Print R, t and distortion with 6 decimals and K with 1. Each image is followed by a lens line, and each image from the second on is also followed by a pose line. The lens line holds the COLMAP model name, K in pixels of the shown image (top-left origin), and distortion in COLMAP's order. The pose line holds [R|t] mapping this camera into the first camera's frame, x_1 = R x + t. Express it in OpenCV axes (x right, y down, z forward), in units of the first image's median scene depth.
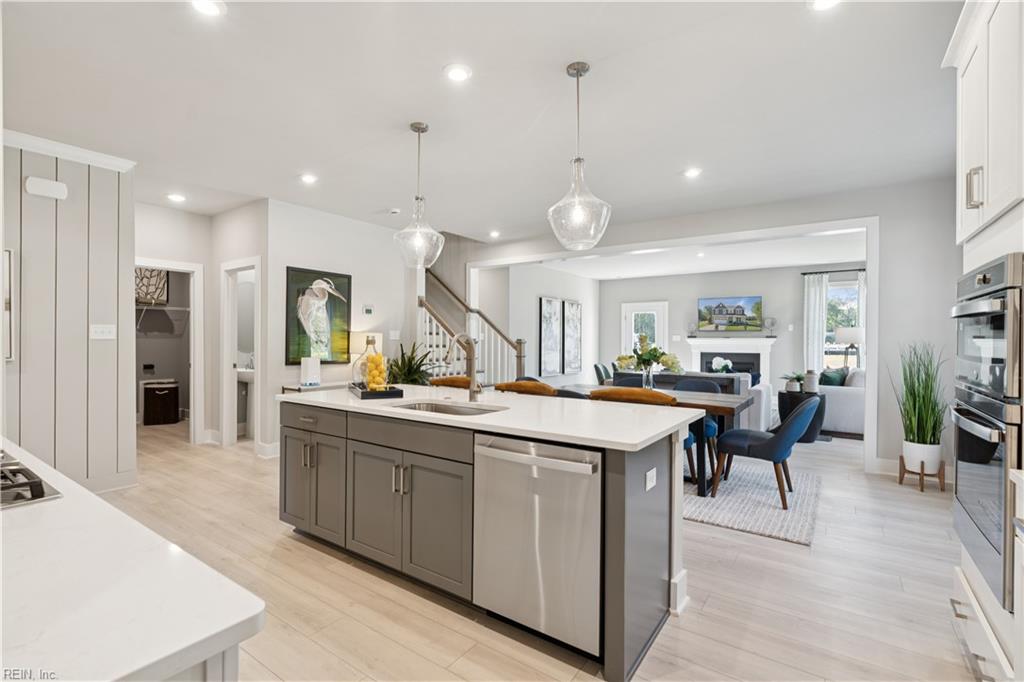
lens RADIAL K [[476.8, 0, 521.1], [0, 476.8, 340.2], [0, 0, 1]] dist [-0.005214, -0.000308]
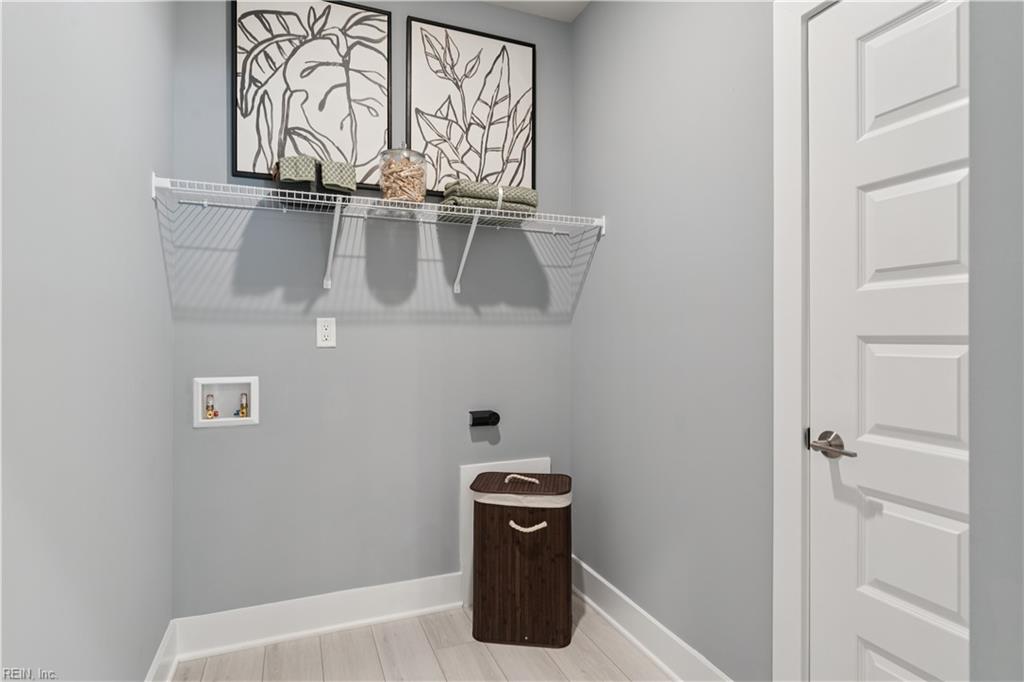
lens RADIAL K [[522.3, 0, 511.3], [0, 522.3, 338.7], [0, 0, 1]] dist [-0.006216, -0.000619]
pose [[0.836699, -0.004835, -0.547641, -0.584960], [0.001500, 0.999978, -0.006536, 0.006582], [0.547661, 0.004647, 0.836688, 0.727786]]
